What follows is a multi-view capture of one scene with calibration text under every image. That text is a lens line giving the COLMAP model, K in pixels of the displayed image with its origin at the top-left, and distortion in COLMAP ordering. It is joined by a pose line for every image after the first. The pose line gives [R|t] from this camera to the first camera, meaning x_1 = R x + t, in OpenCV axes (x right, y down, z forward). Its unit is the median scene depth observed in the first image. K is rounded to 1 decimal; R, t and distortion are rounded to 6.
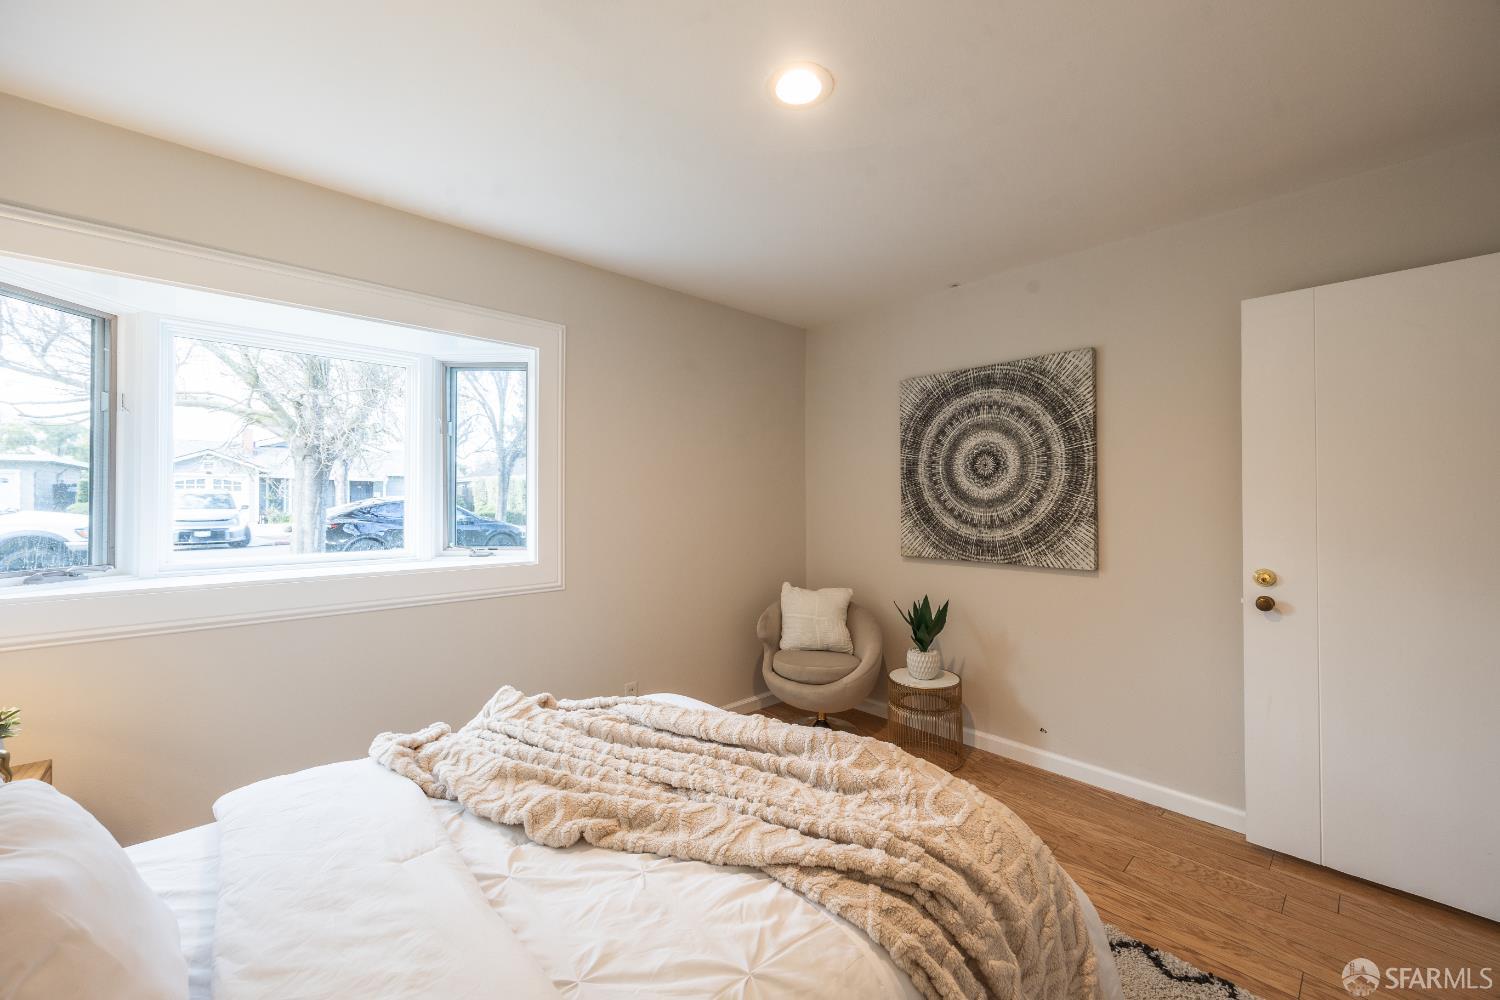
lens RADIAL K [[577.2, 0, 766.8], [0, 577.2, 488.6], [0, 0, 1]] dist [-0.000412, 0.000032]
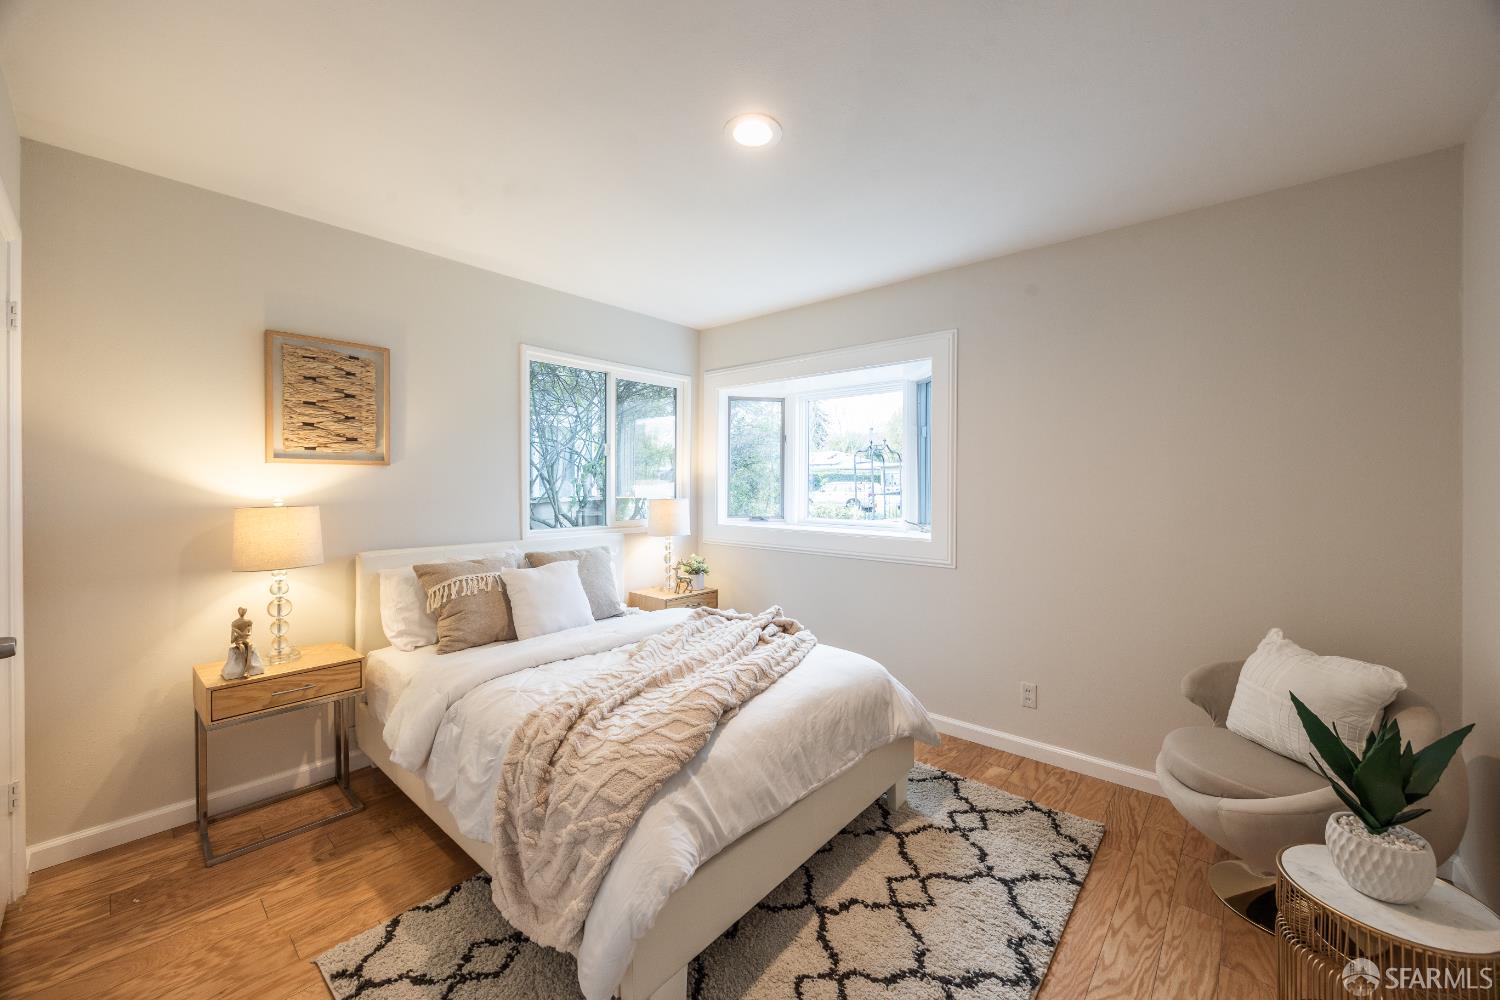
lens RADIAL K [[577.2, 0, 766.8], [0, 577.2, 488.6], [0, 0, 1]] dist [-0.000412, 0.000032]
pose [[0.106428, 0.006507, -0.994299, 0.704271], [0.013141, 0.999882, 0.007950, 0.008655], [0.994234, -0.013912, 0.106330, 0.523326]]
